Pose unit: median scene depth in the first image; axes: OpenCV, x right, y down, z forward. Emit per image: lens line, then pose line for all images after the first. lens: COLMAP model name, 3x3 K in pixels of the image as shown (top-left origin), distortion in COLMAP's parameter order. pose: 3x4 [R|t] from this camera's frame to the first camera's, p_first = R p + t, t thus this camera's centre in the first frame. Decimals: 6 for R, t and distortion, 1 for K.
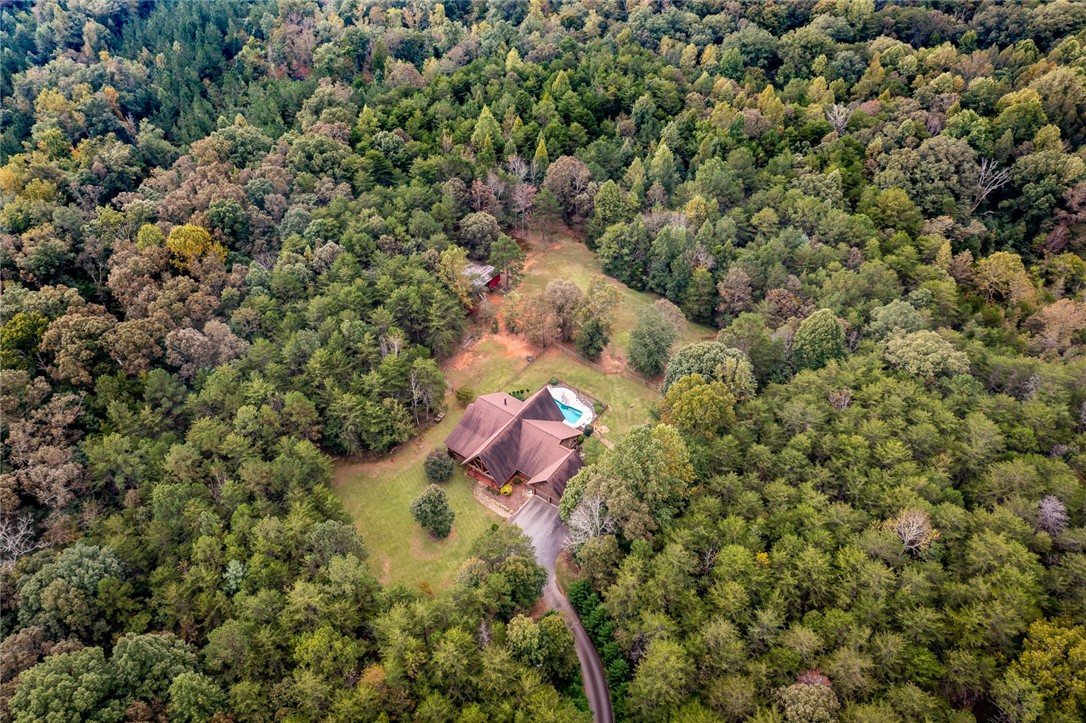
lens RADIAL K [[865.7, 0, 542.5], [0, 865.7, 363.6], [0, 0, 1]] dist [-0.005384, 0.000184]
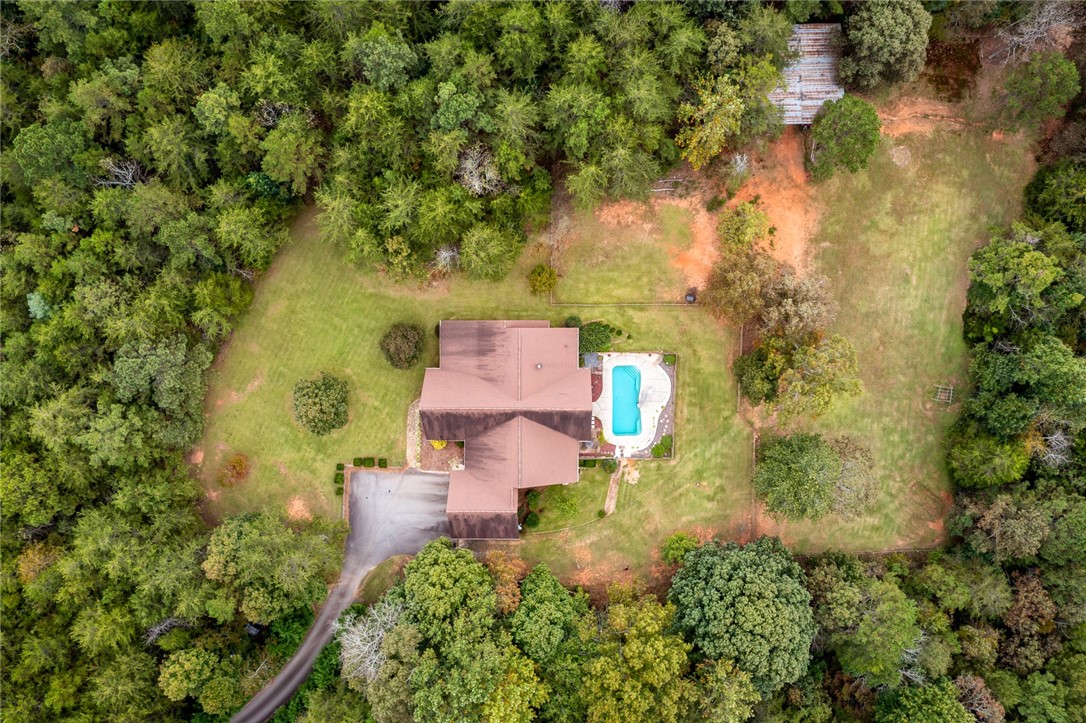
lens RADIAL K [[865.7, 0, 542.7], [0, 865.7, 360.4], [0, 0, 1]] dist [-0.005384, 0.000184]
pose [[0.582967, 0.811352, 0.043085, -0.075392], [-0.547386, 0.353011, 0.758783, -0.459035], [0.600431, -0.465930, 0.649917, 0.619573]]
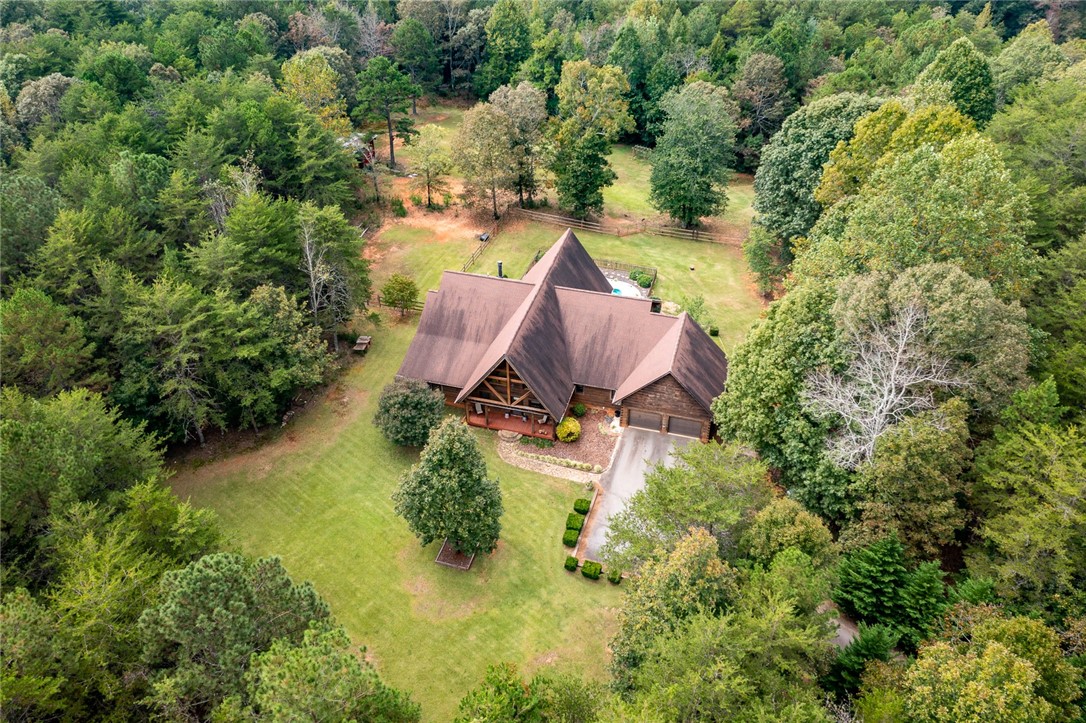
lens RADIAL K [[865.7, 0, 542.5], [0, 865.7, 357.8], [0, 0, 1]] dist [-0.005384, 0.000184]
pose [[0.939752, -0.202478, 0.275443, -0.172587], [0.229653, 0.970758, -0.069921, 0.137081], [-0.253231, 0.128964, 0.958771, 0.554496]]
